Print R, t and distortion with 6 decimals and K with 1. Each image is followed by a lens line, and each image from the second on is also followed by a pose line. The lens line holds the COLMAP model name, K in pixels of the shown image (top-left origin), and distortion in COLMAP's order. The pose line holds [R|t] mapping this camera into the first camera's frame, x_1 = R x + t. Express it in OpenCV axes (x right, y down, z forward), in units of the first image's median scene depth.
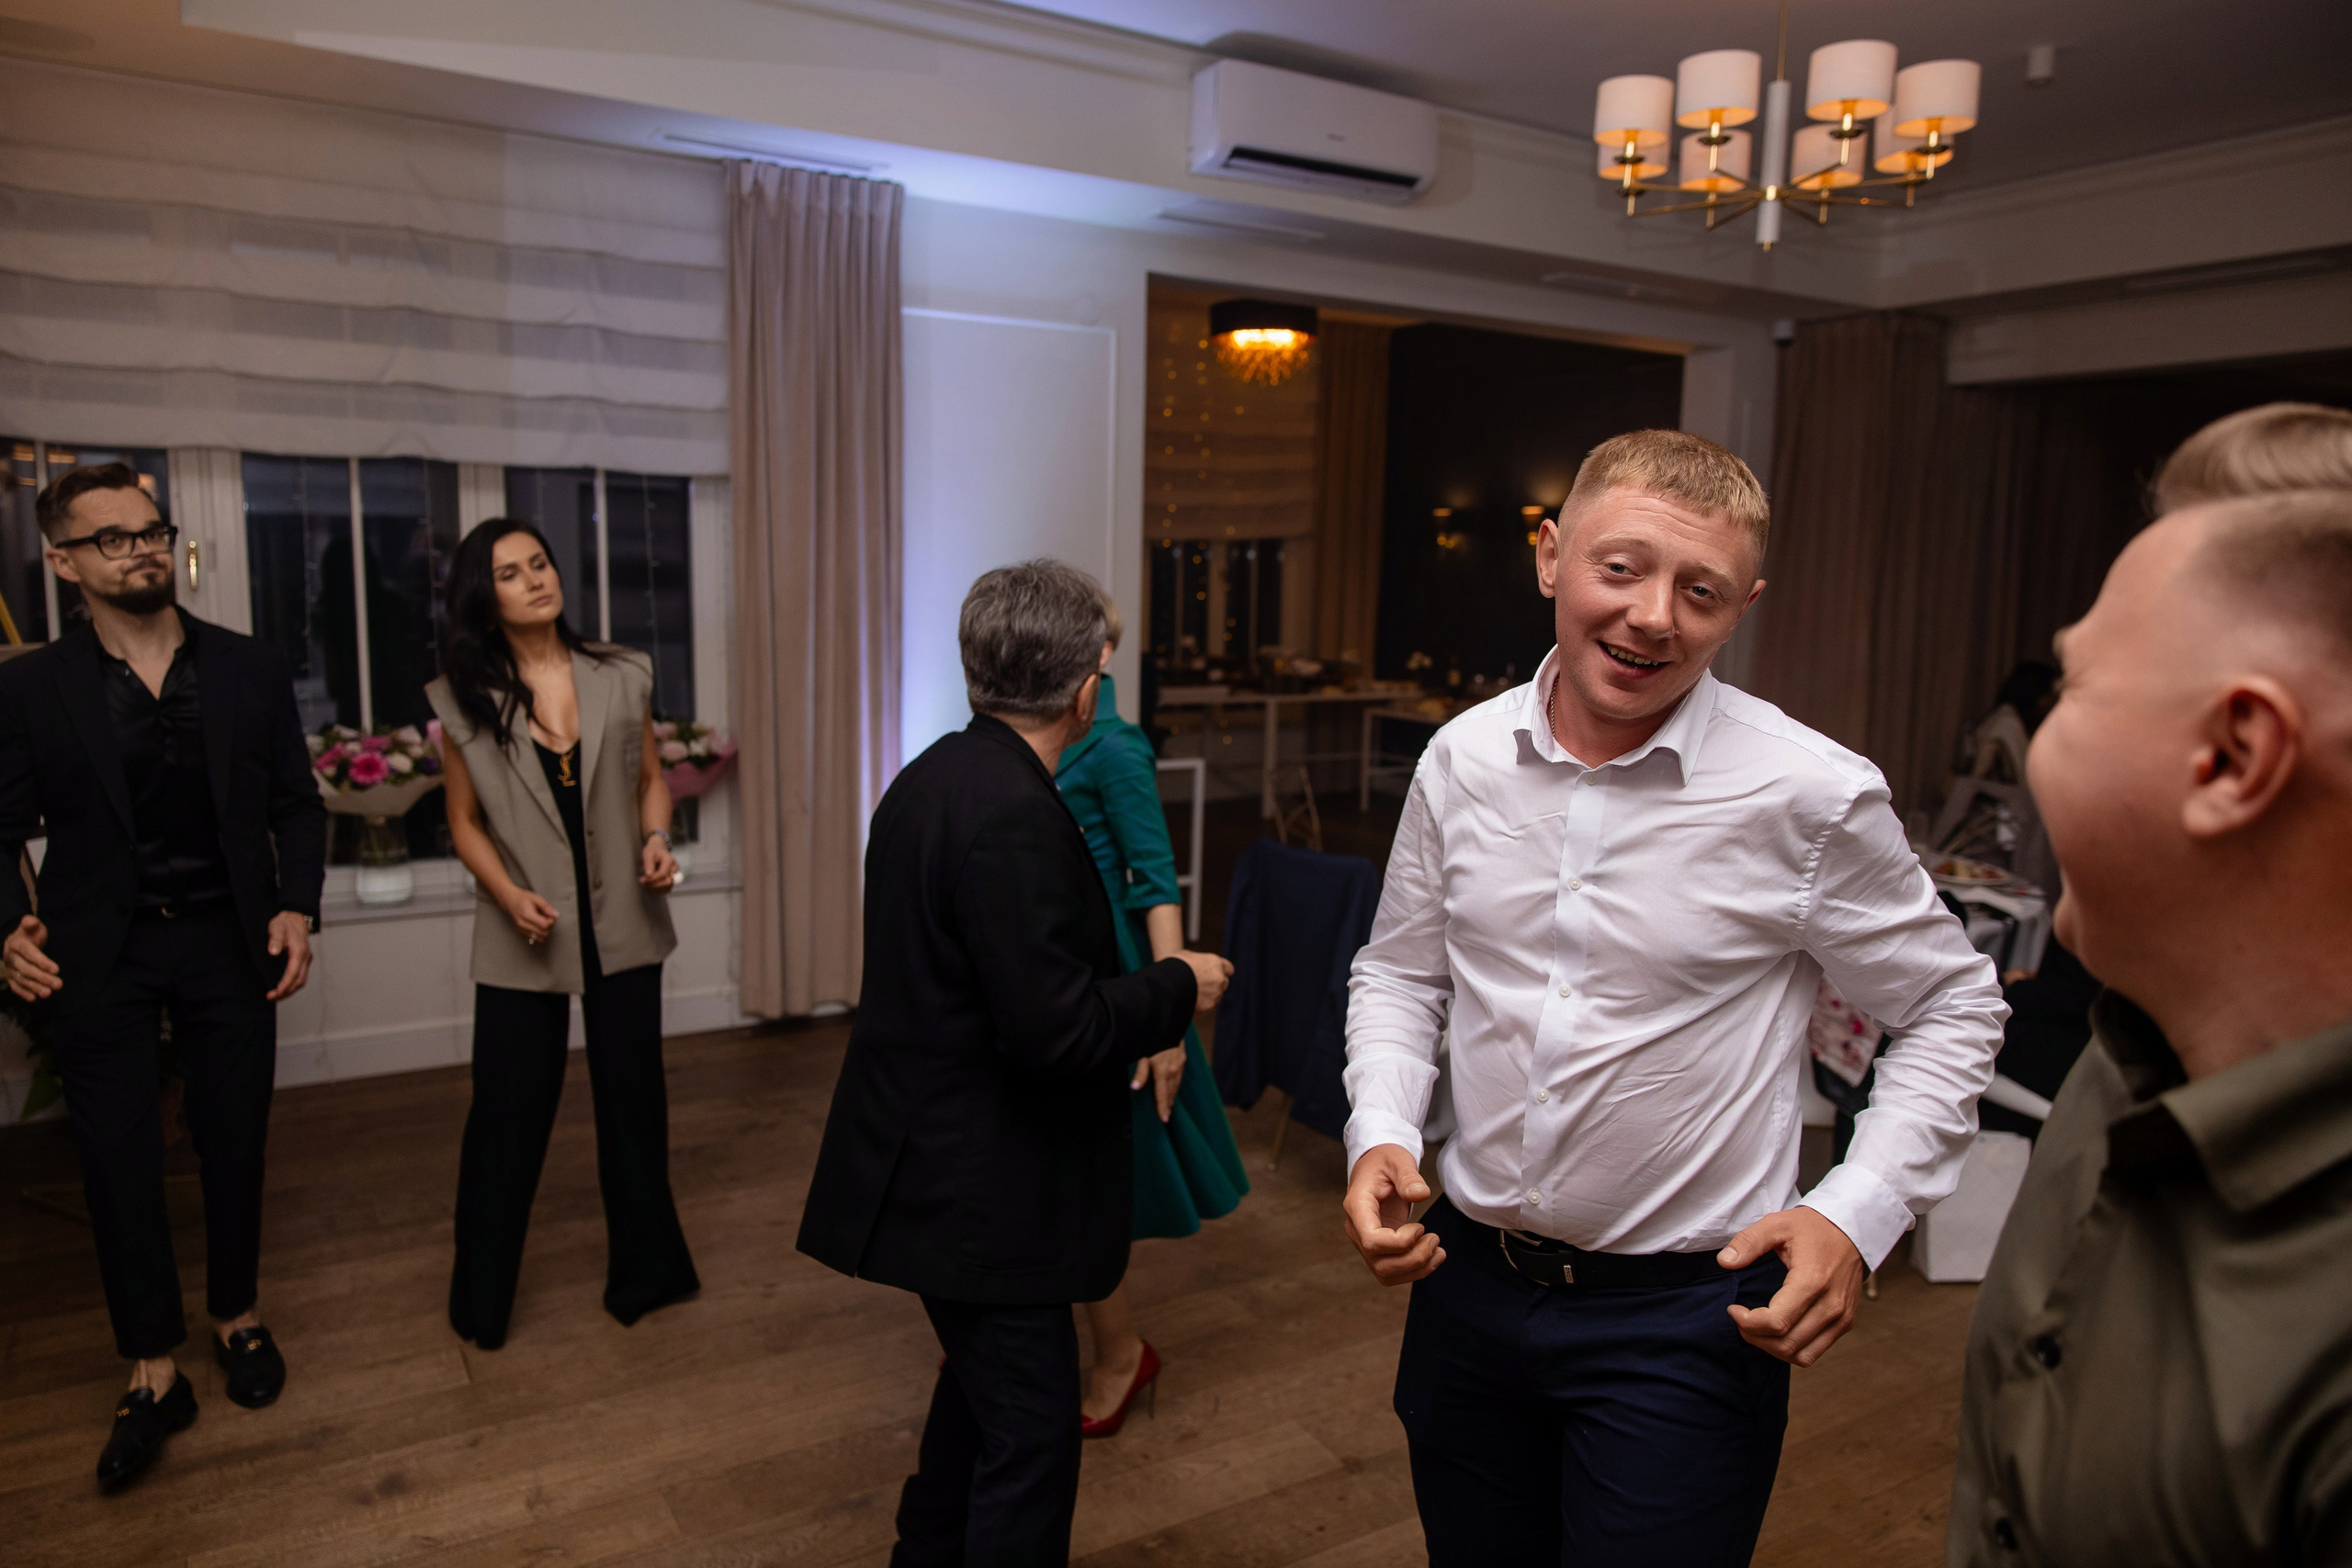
lens RADIAL K [[1585.8, 0, 1173.3], [0, 1585.8, 783.0], [0, 0, 1]] dist [0.006921, 0.001868]
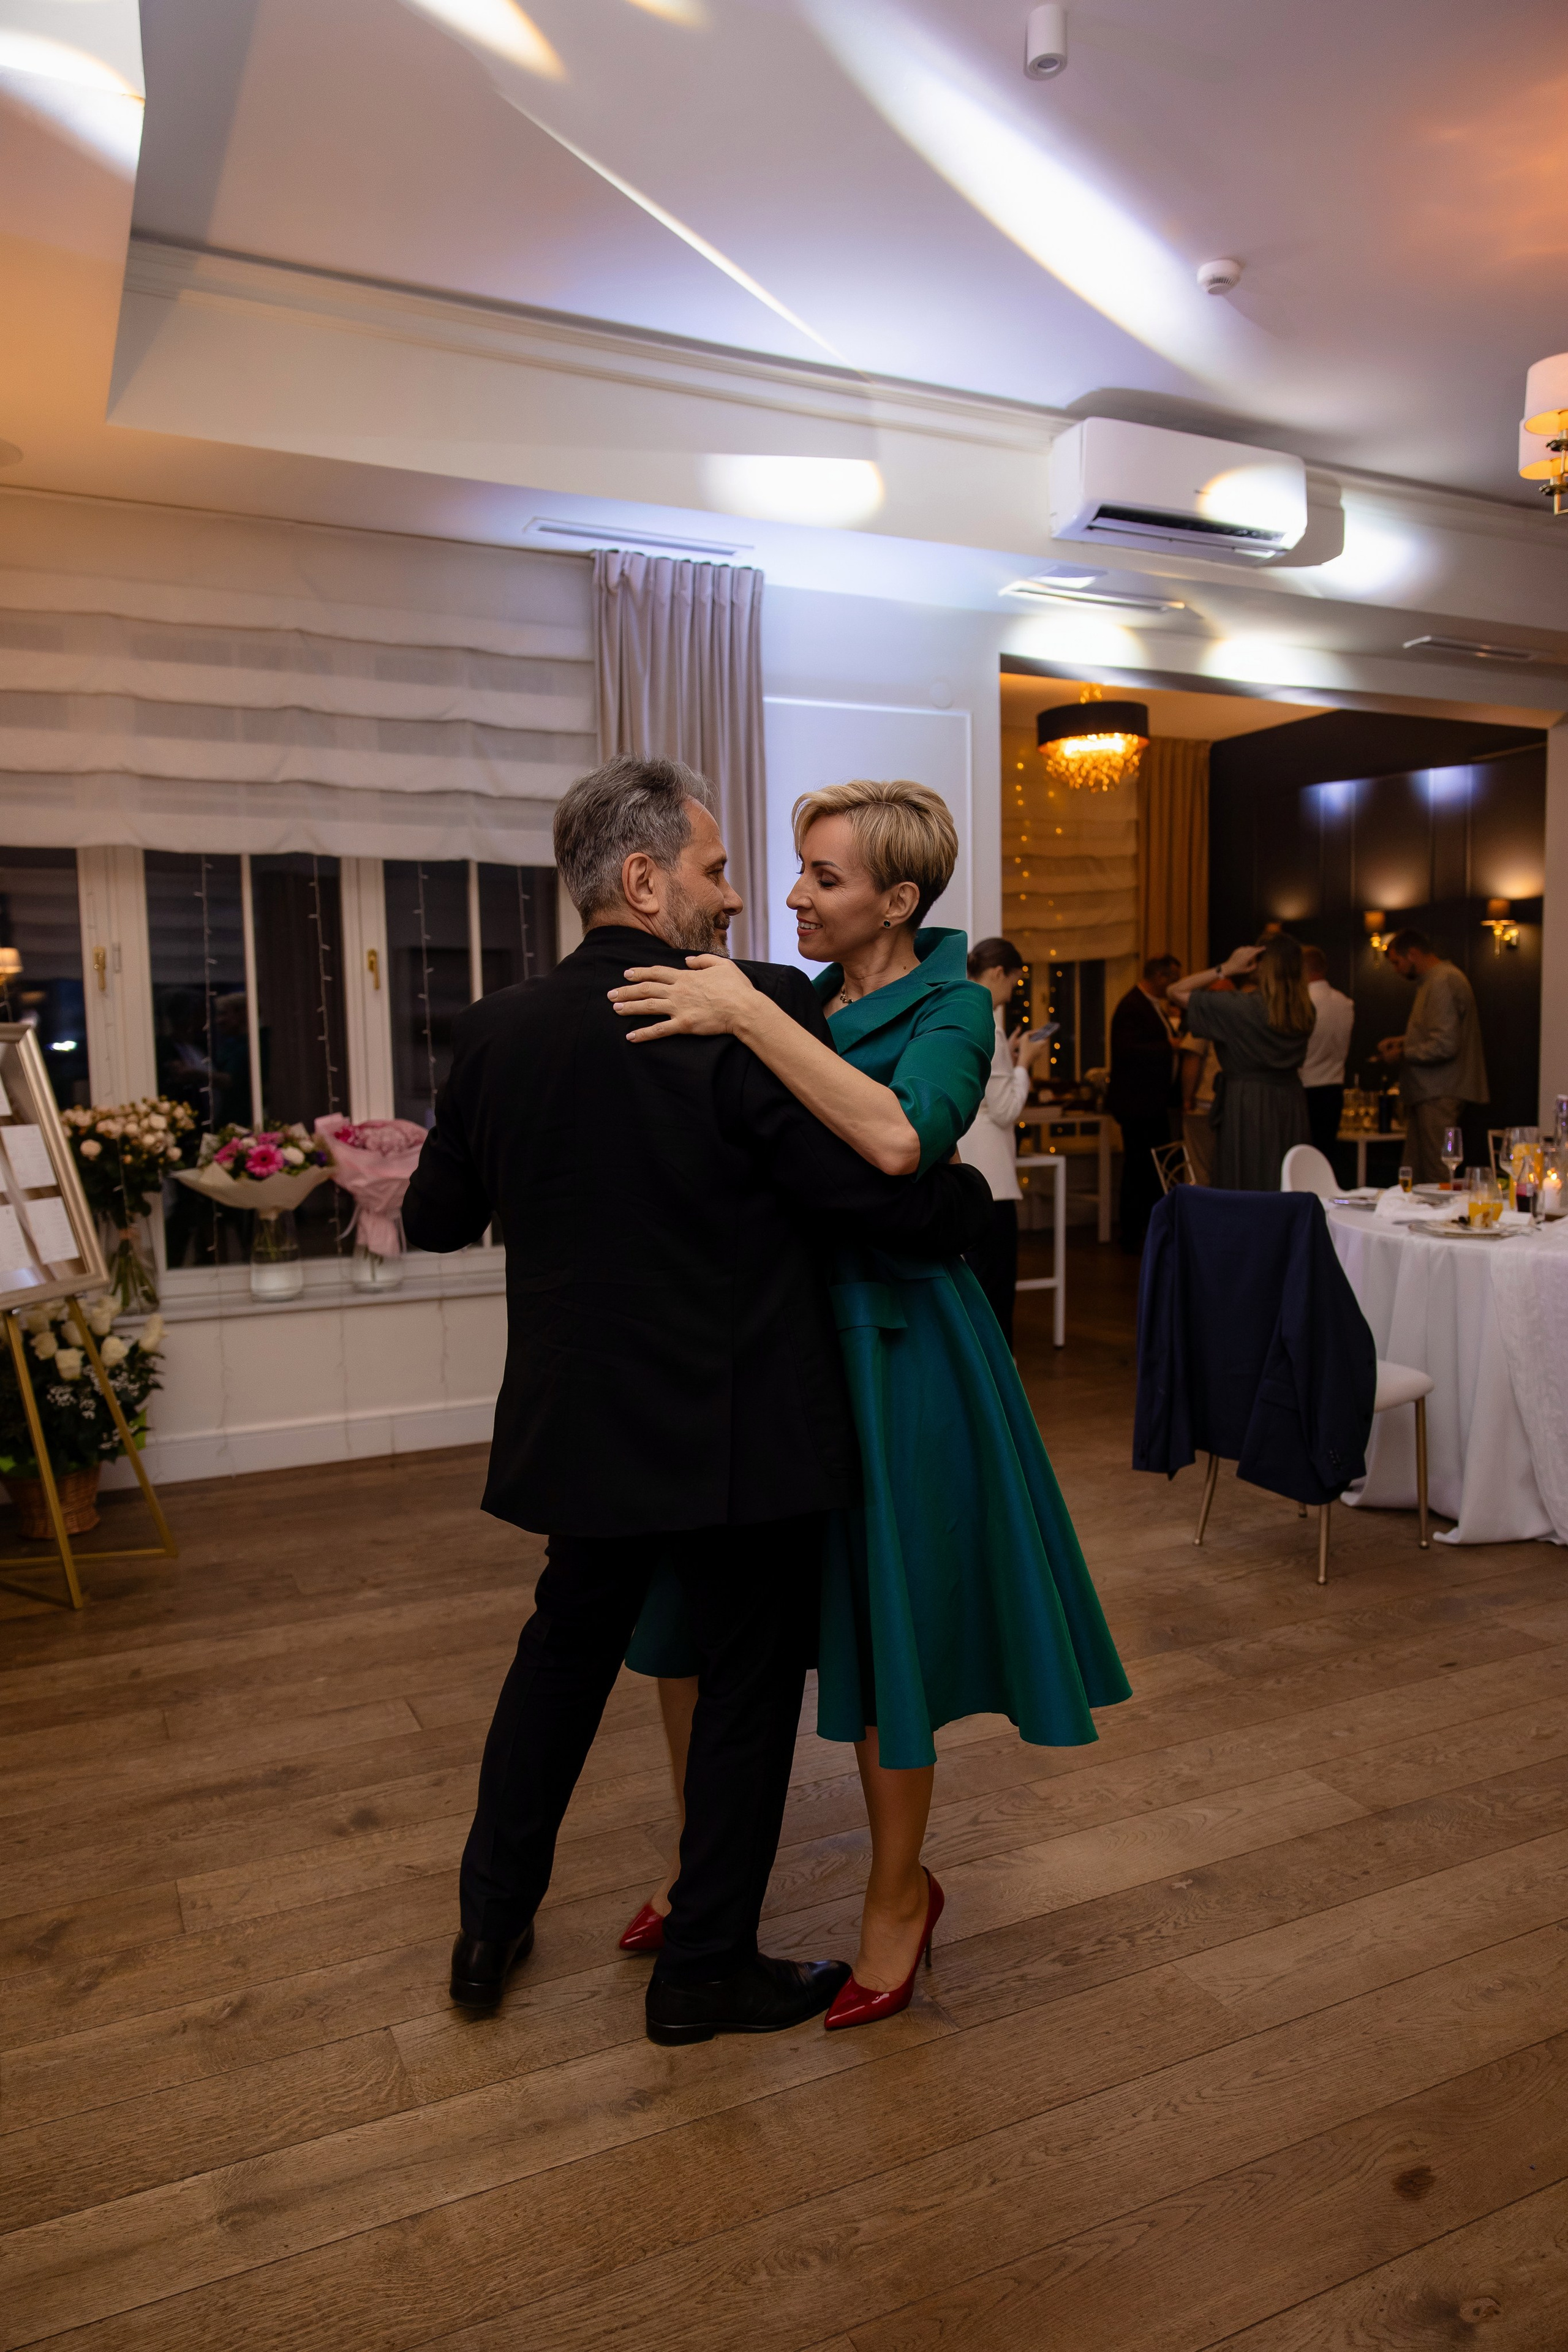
lens RADIAL K [[1587.1, 0, 790.4], [0, 1587.1, 1187.9], [0, 0, 1]] dist [0.005629, 0.002057]
pose [[0.994761, -0.031717, -0.097183, -0.071663], [0.026975, 0.998398, -0.049729, 0.063591], [0.098604, 0.046847, 0.994023, 0.028032]]
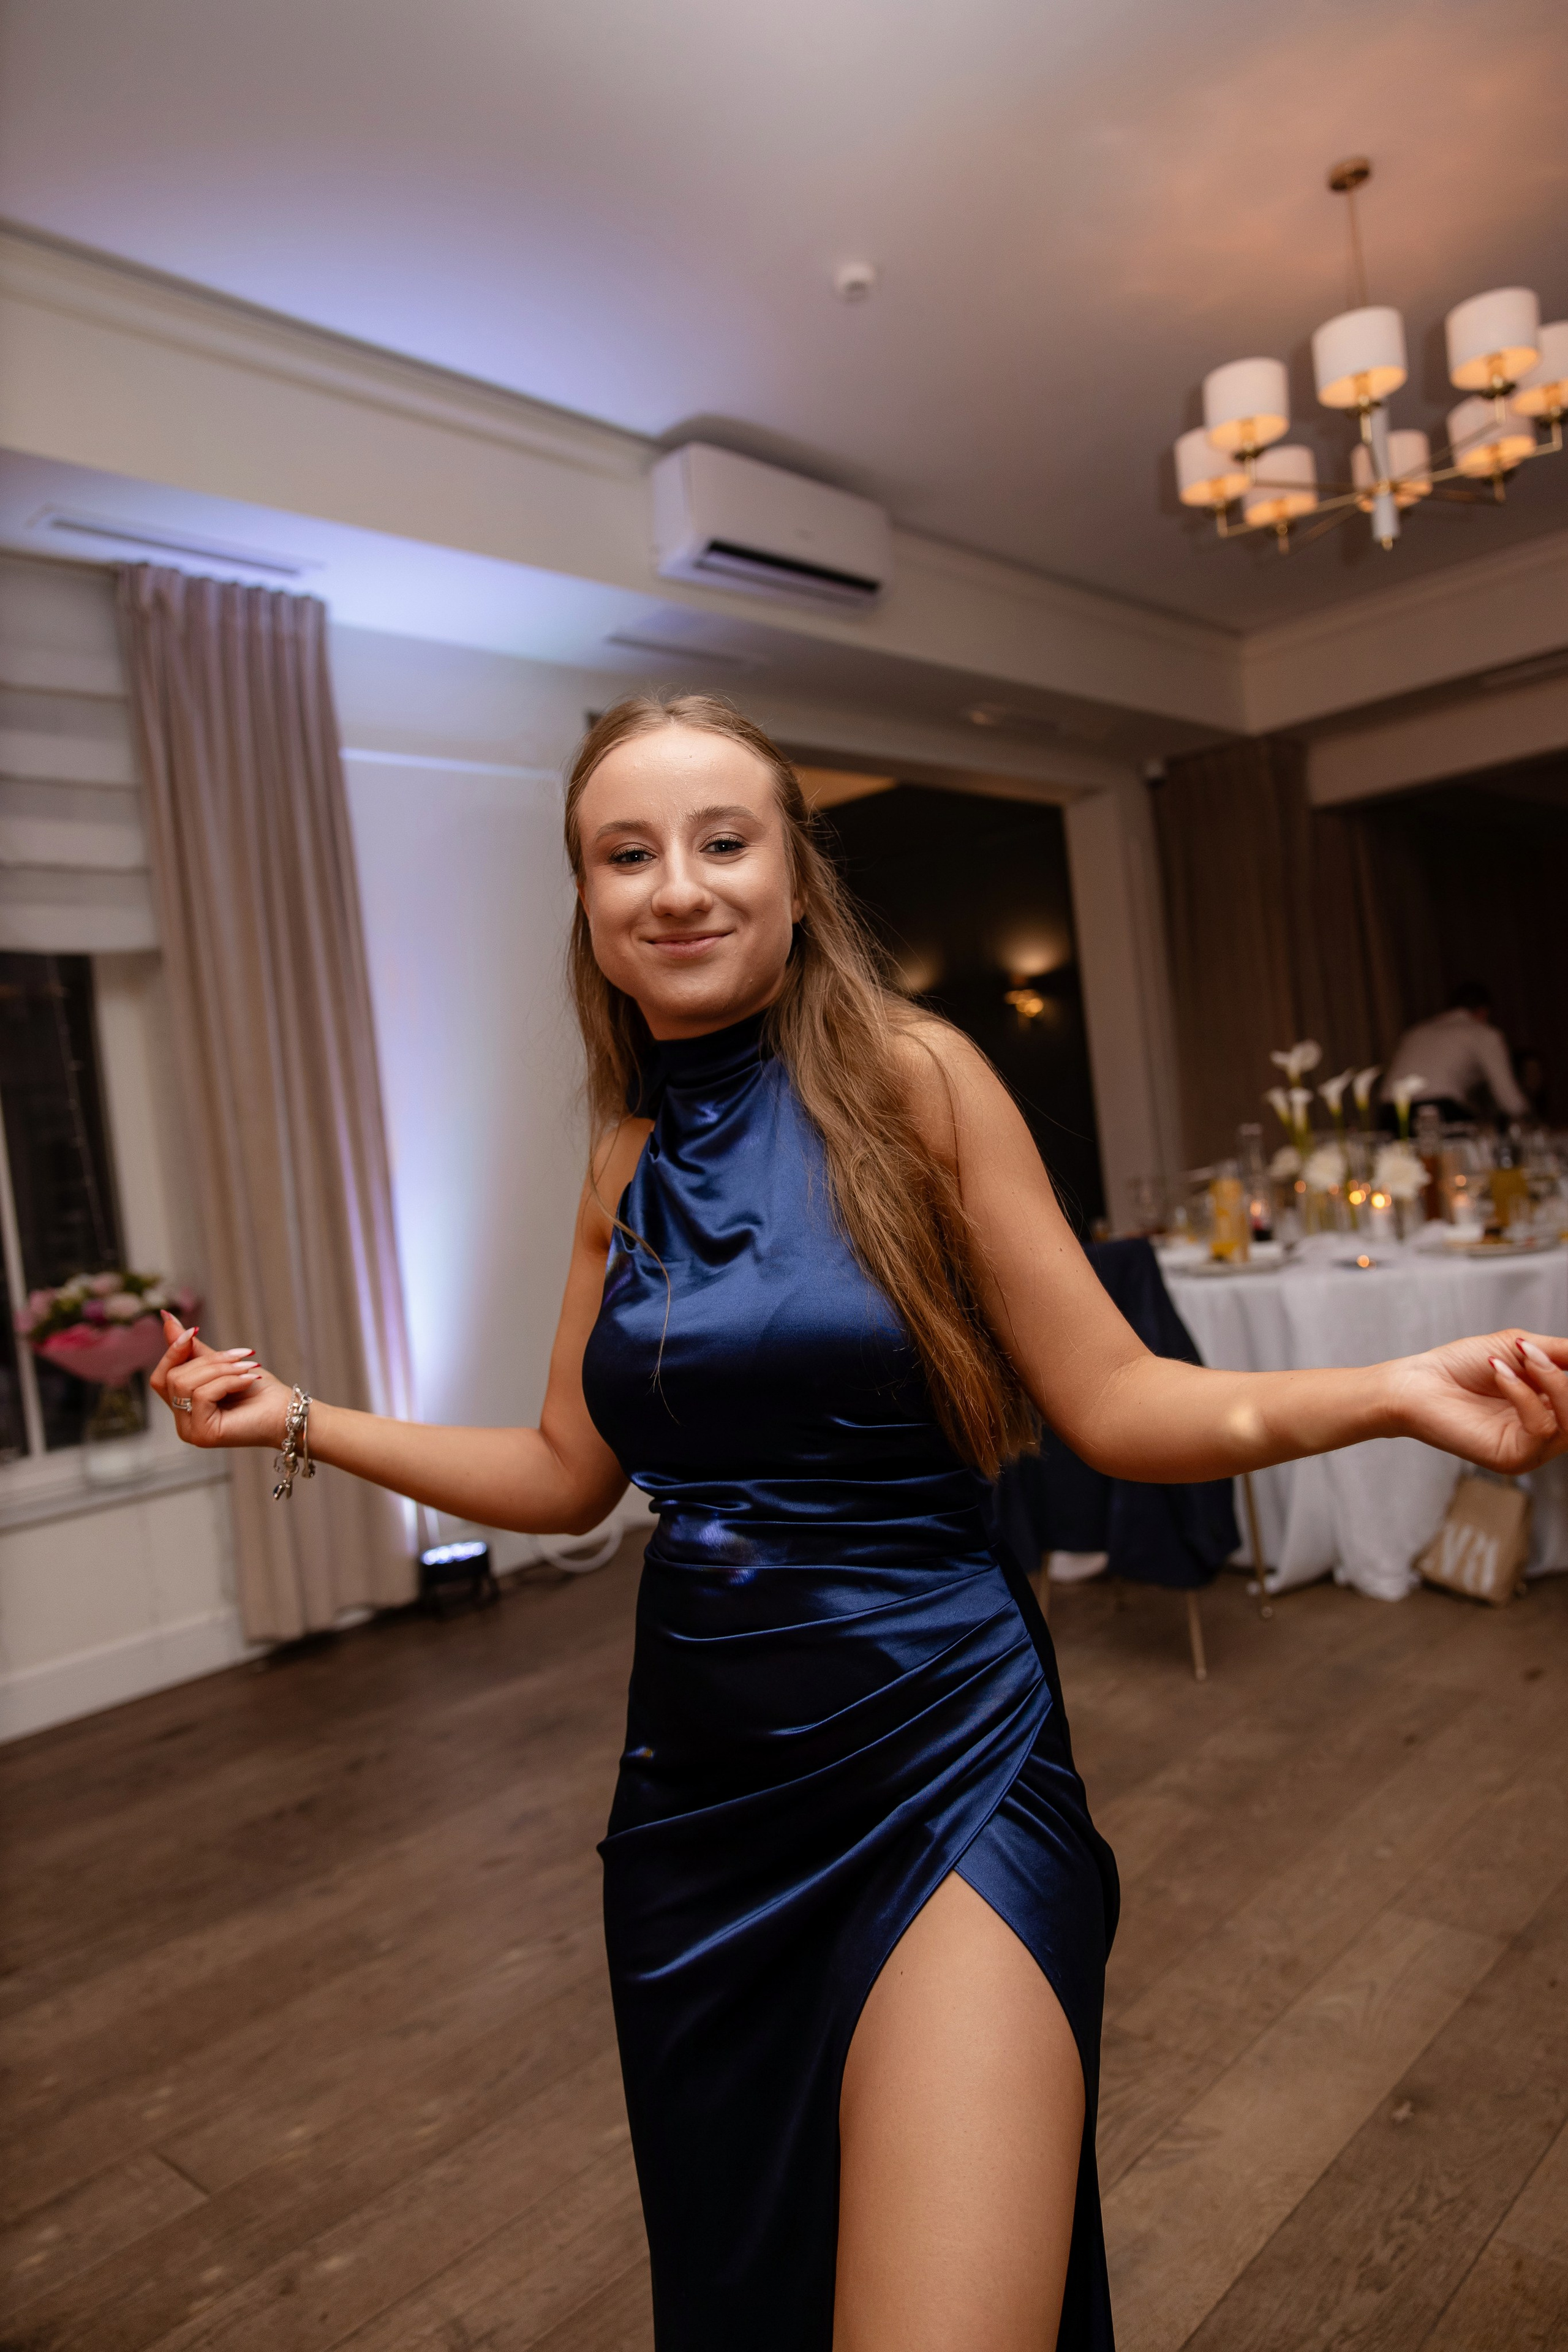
lens RADIAL K [[1604.9, 0, 795.0], [0, 1604.9, 1172.7], [0, 0, 1]] dist [0.011585, 0.003103]
pose [[0.954353, -0.134702, 0.266580, -0.211768], [0.169420, 0.979189, -0.111741, 0.059982], [-0.245980, 0.151804, 0.957314, 0.176461]]
